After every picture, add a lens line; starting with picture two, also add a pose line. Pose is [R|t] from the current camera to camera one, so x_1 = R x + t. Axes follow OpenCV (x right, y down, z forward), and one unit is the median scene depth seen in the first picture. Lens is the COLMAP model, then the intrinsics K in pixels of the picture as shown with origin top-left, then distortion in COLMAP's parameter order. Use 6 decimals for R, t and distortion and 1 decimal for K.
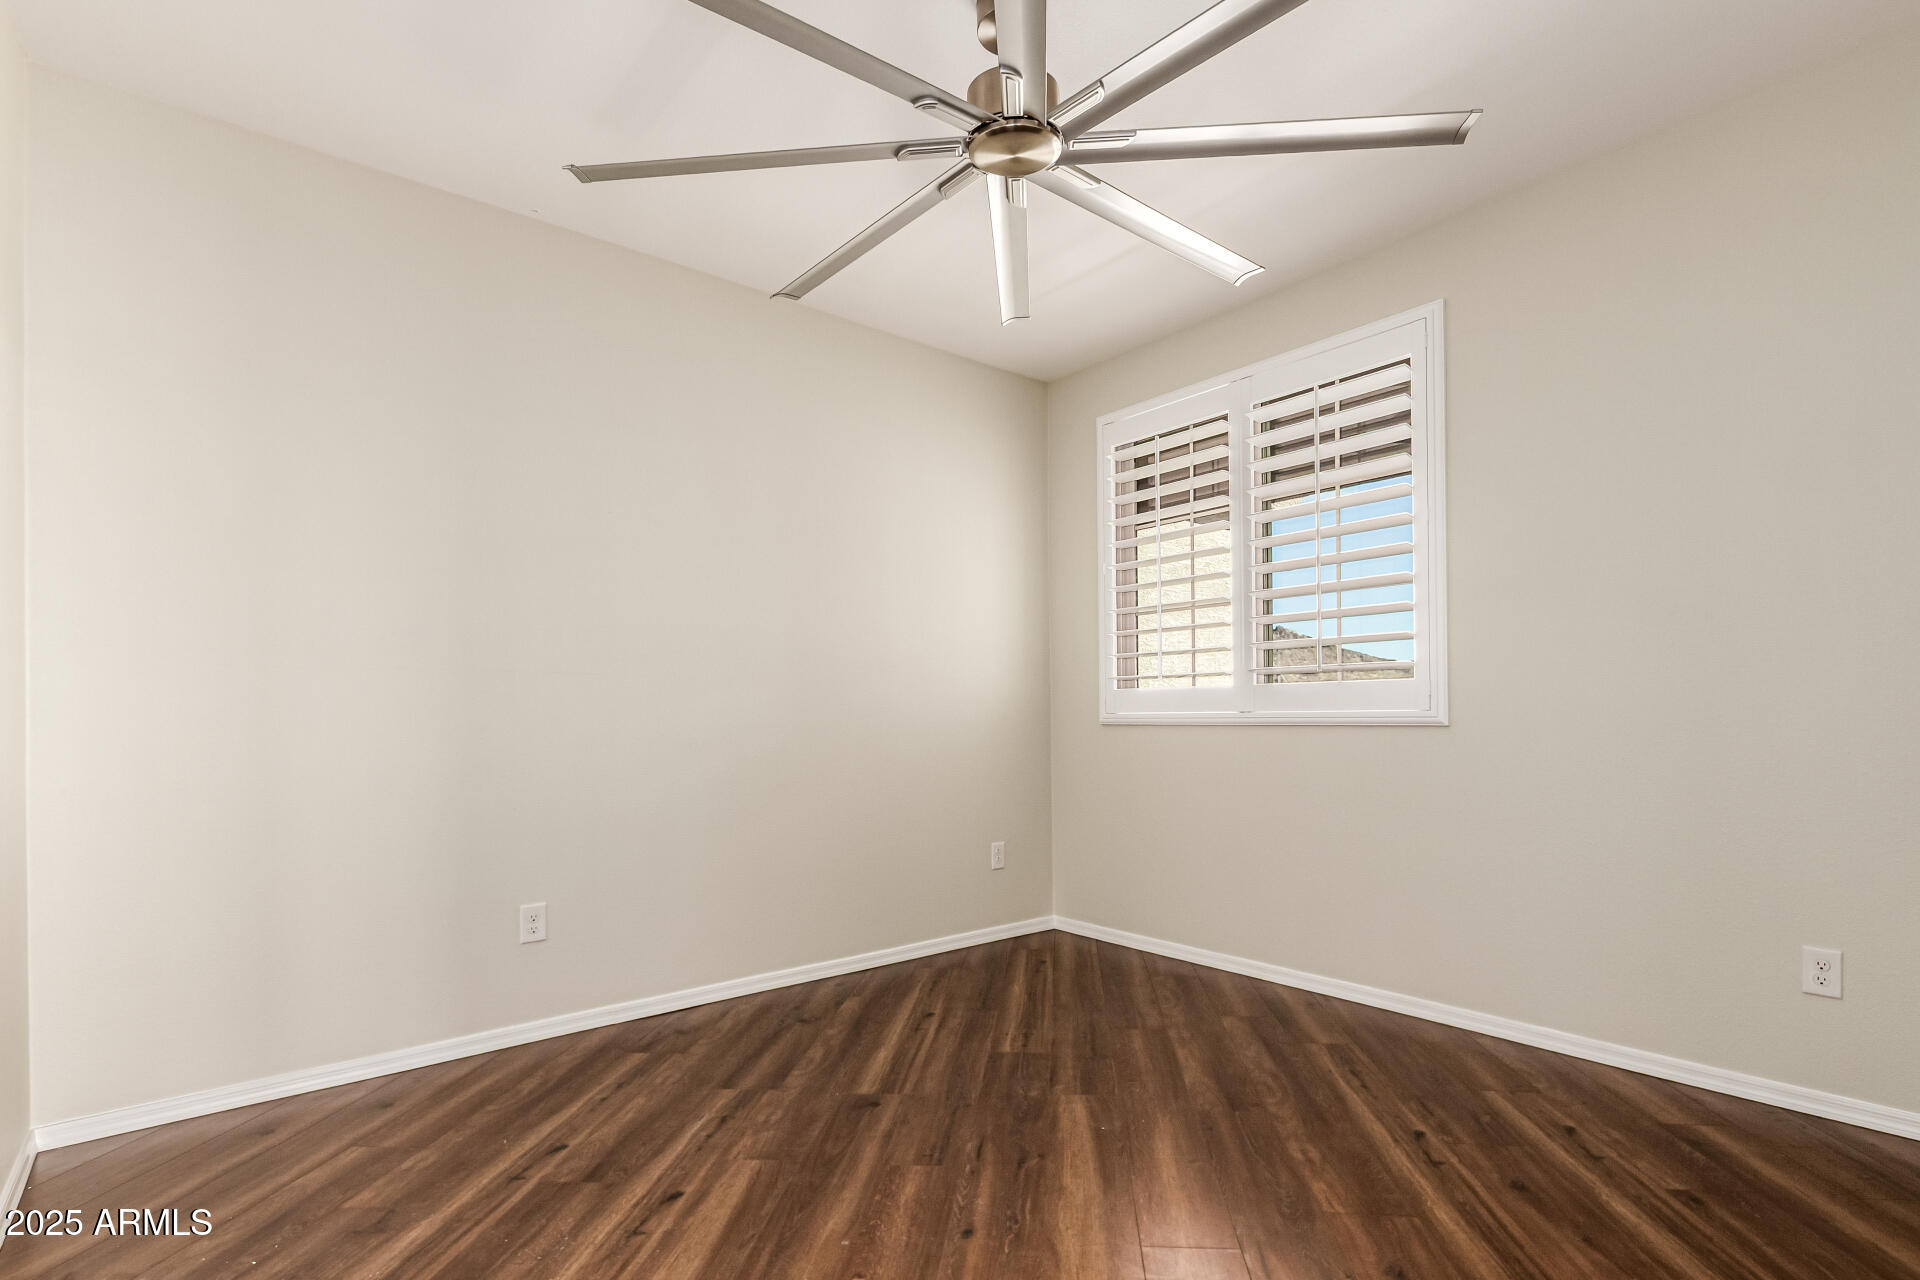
lens RADIAL K [[922.2, 0, 1020.0], [0, 922.2, 715.4], [0, 0, 1]] dist [0.009898, -0.000245]
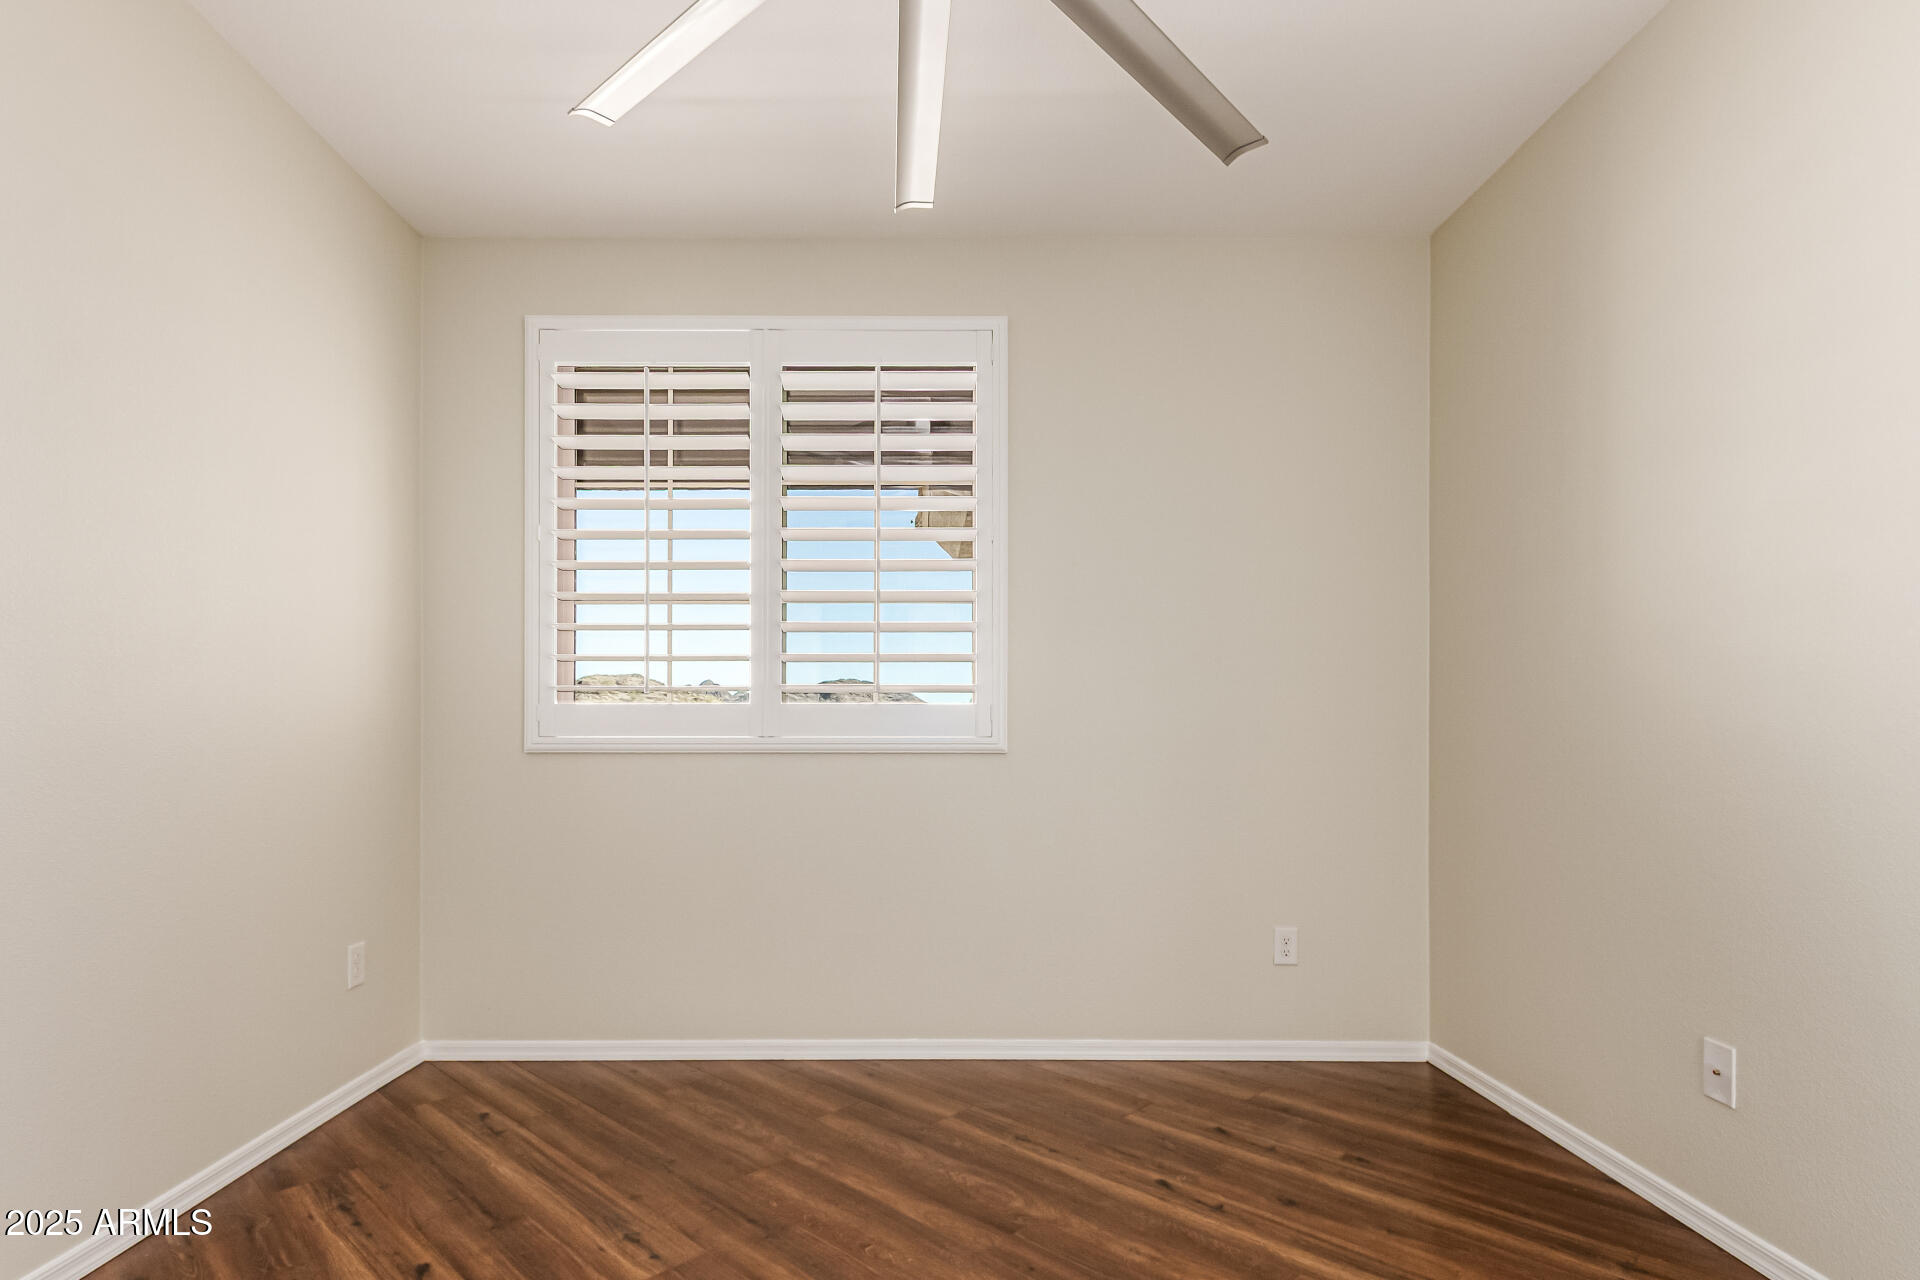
lens RADIAL K [[951.6, 0, 956.1], [0, 951.6, 735.5], [0, 0, 1]] dist [0.014790, 0.000393]
pose [[0.663876, 0.011680, 0.747752, -0.274766], [-0.005631, 0.999928, -0.010619, 0.003146], [-0.747822, 0.002839, 0.663893, 0.312327]]
